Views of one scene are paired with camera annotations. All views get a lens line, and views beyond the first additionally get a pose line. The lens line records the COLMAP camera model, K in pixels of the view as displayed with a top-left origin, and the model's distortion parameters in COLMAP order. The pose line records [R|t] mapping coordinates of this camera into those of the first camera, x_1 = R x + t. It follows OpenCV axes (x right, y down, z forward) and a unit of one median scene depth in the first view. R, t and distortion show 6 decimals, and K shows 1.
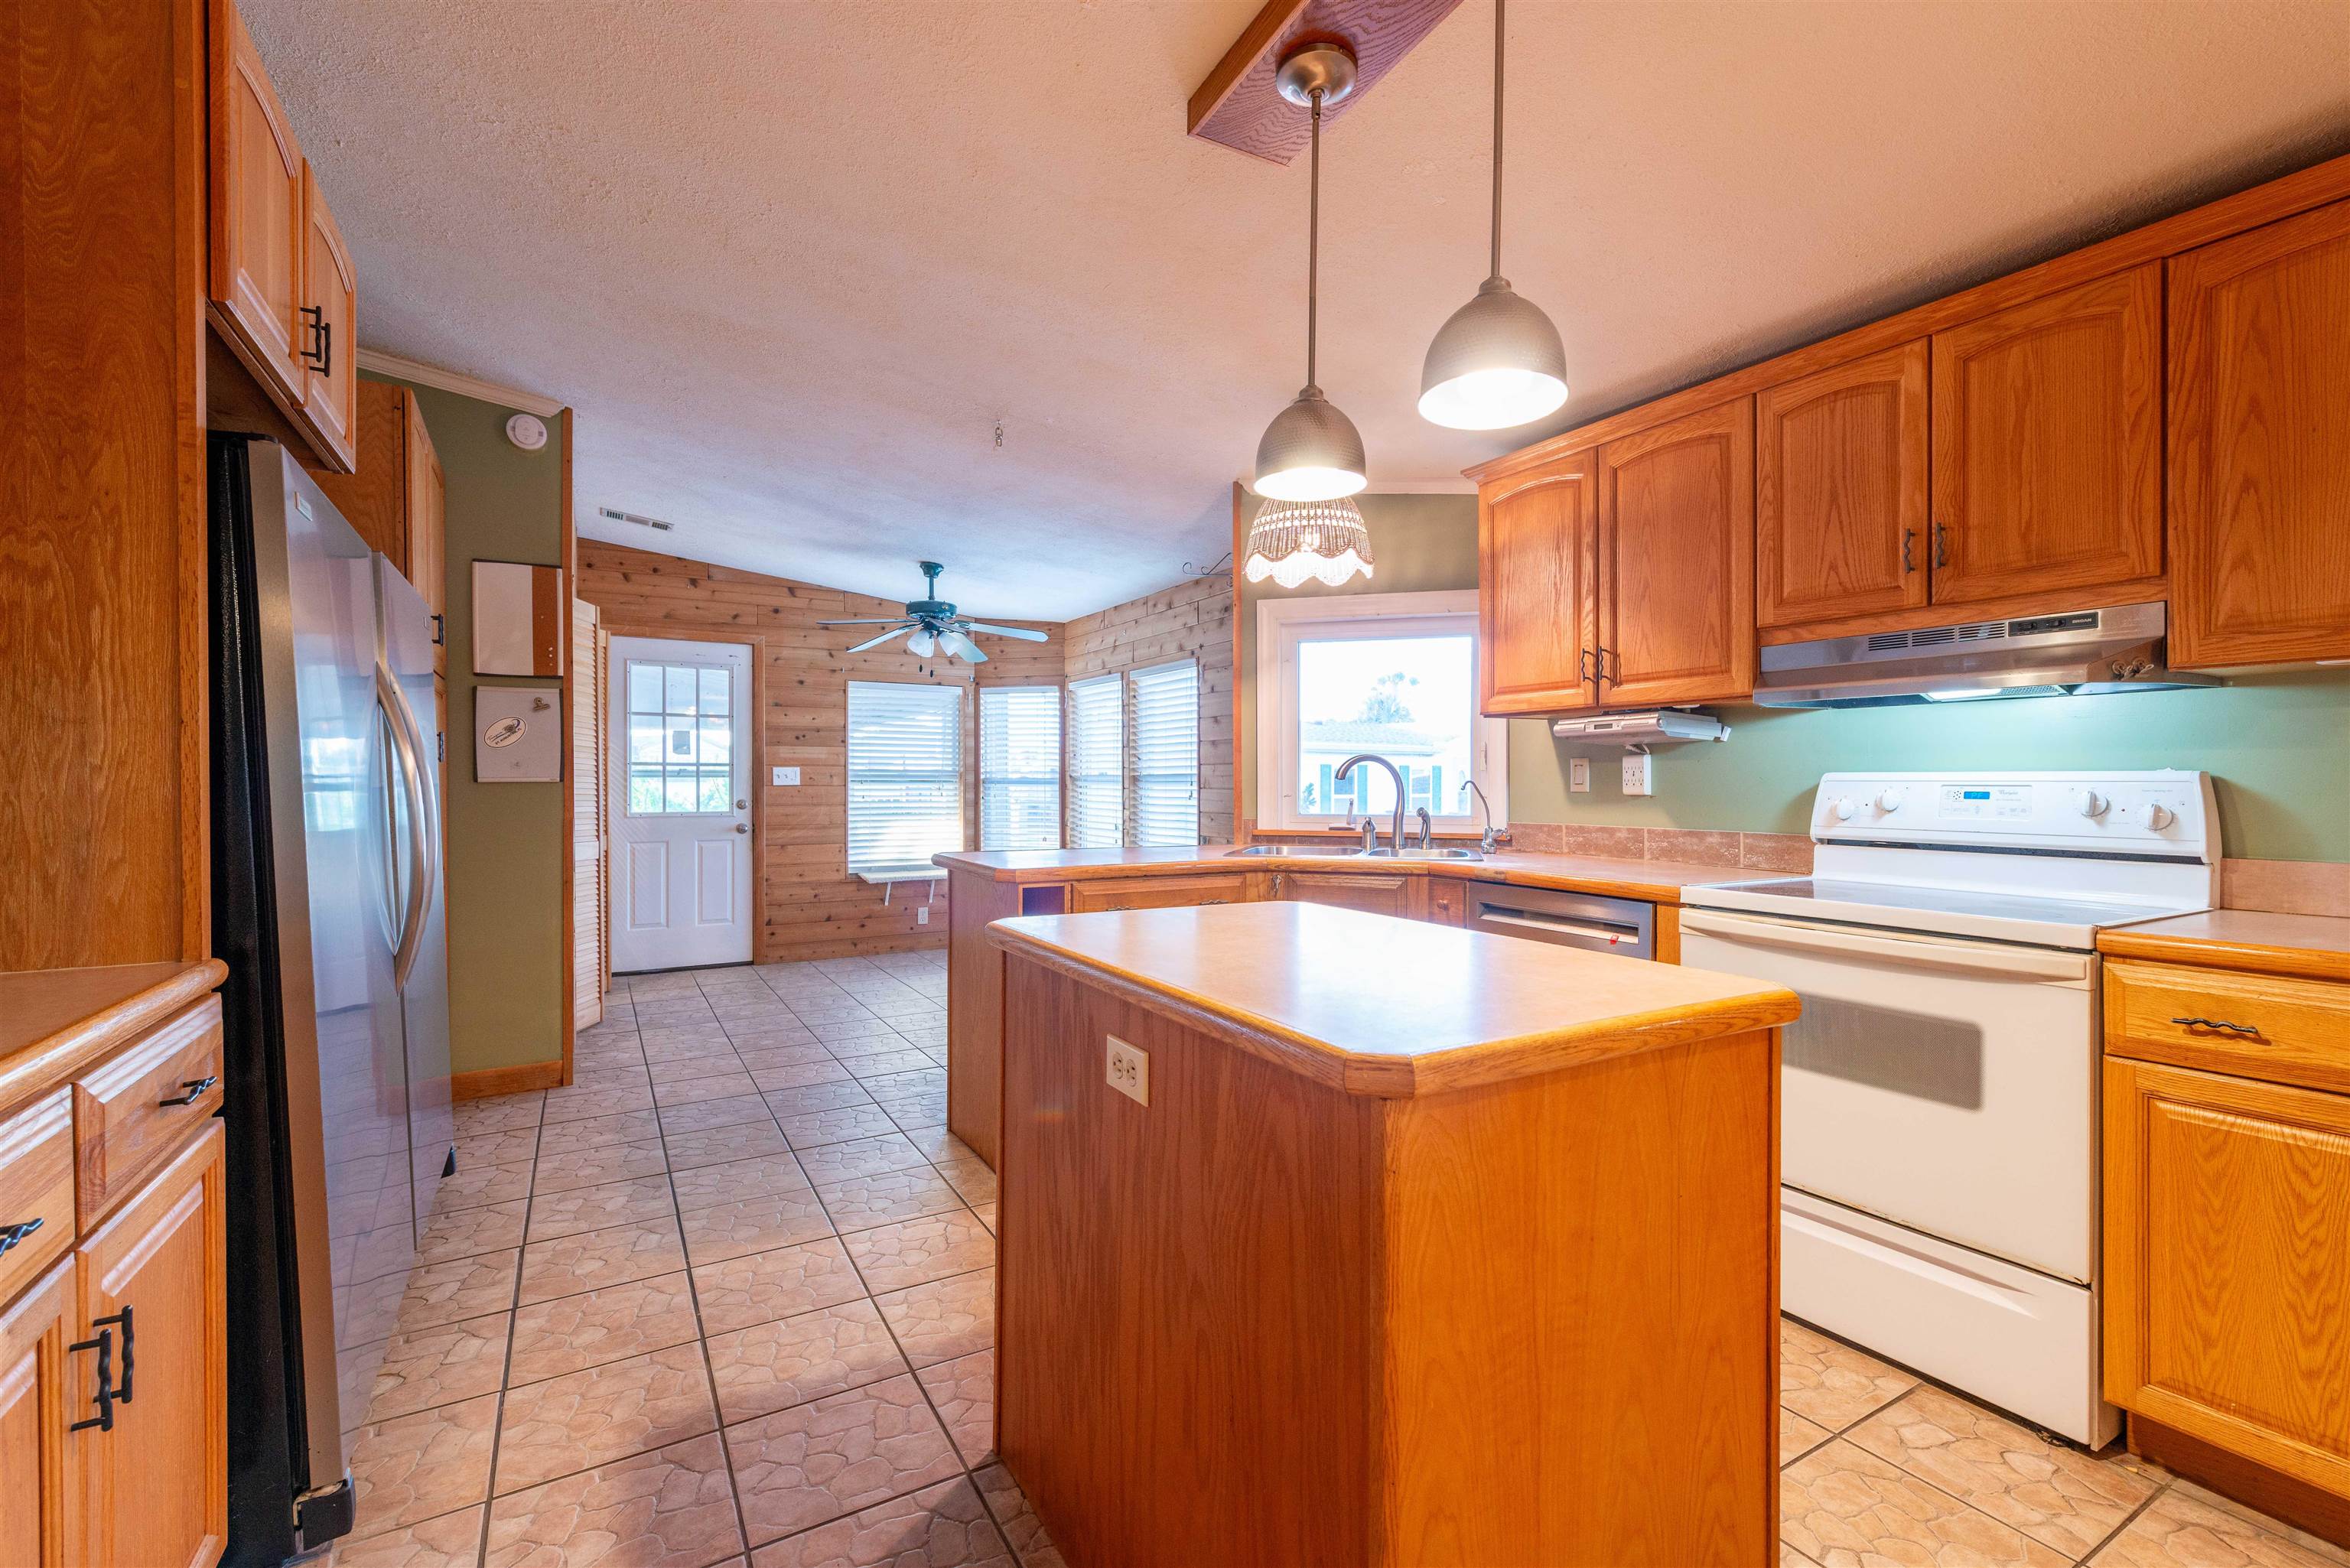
lens RADIAL K [[1049.2, 0, 1194.7], [0, 1049.2, 800.1], [0, 0, 1]] dist [0.002203, -0.000917]
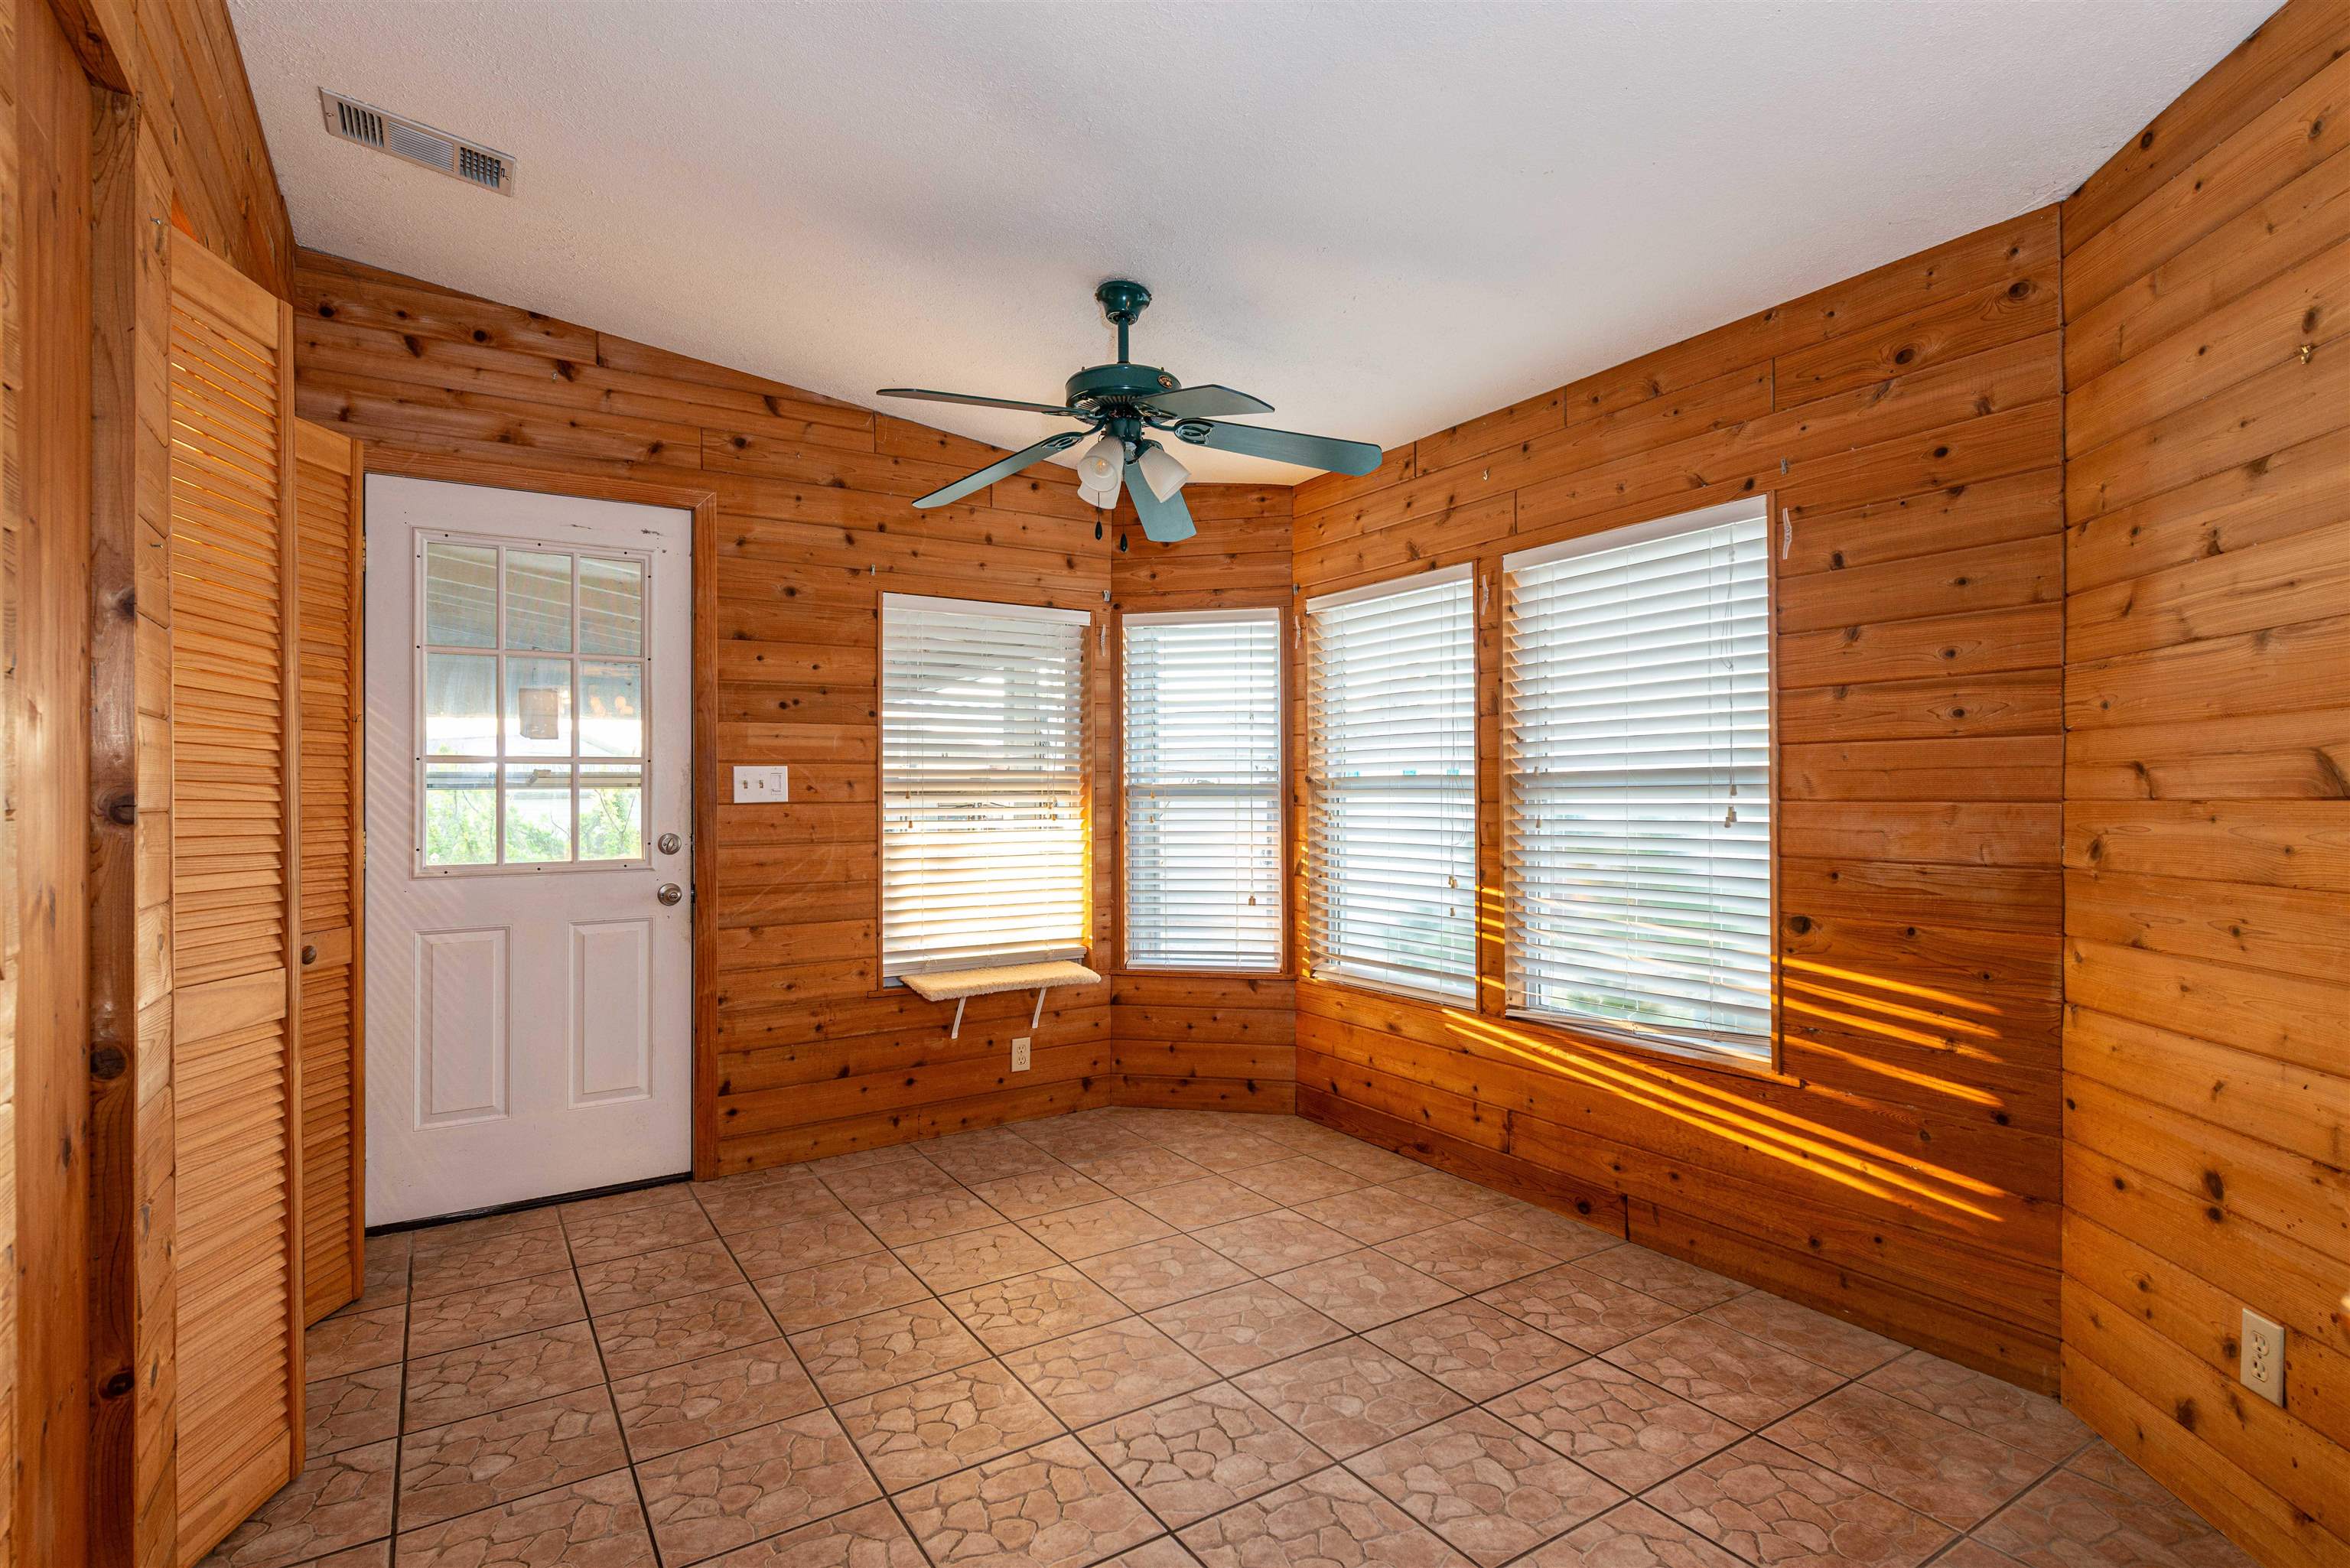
lens RADIAL K [[1154.0, 0, 1163.5], [0, 1154.0, 790.2], [0, 0, 1]] dist [0.011404, -0.000593]
pose [[0.999651, -0.008962, 0.024844, -0.216267], [0.009512, 0.999710, -0.022105, -0.006329], [-0.024639, 0.022333, 0.999447, 0.460968]]
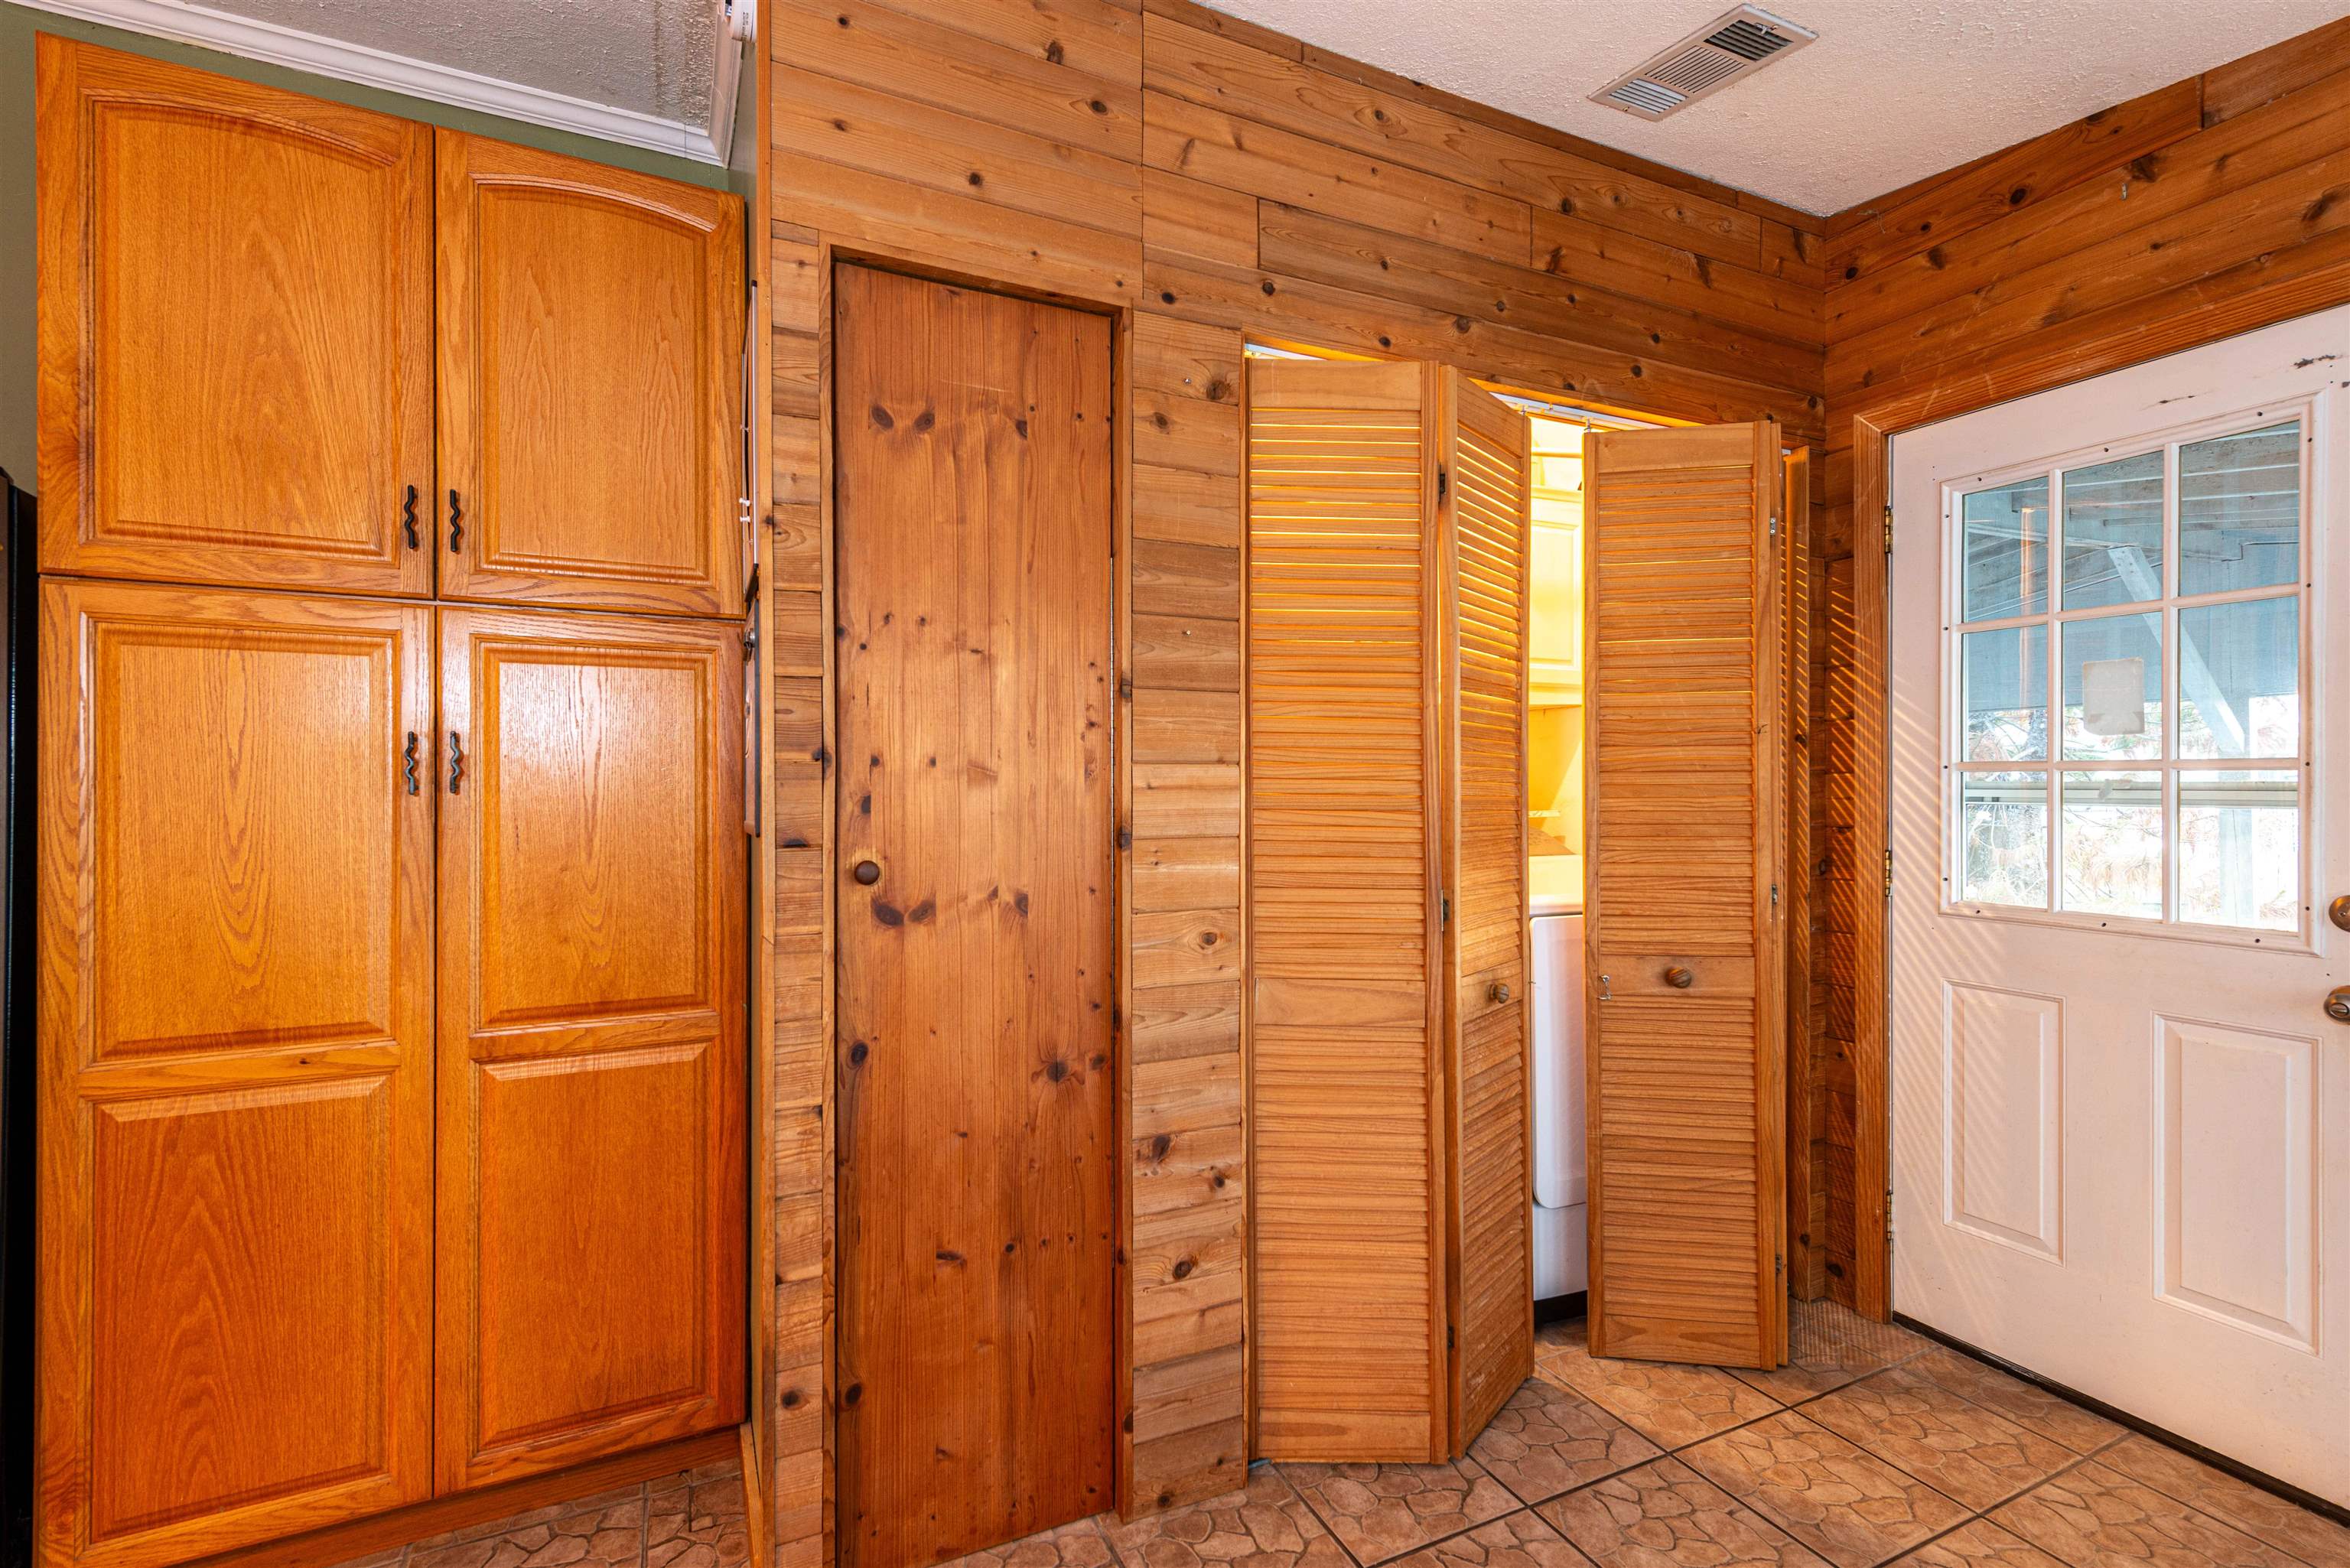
lens RADIAL K [[1049.2, 0, 1181.0], [0, 1049.2, 774.0], [0, 0, 1]] dist [0.002203, -0.000917]
pose [[-0.089674, -0.004126, -0.995963, -0.141518], [-0.015112, 0.999882, -0.002781, -0.024985], [0.995857, 0.014802, -0.089726, 0.717441]]
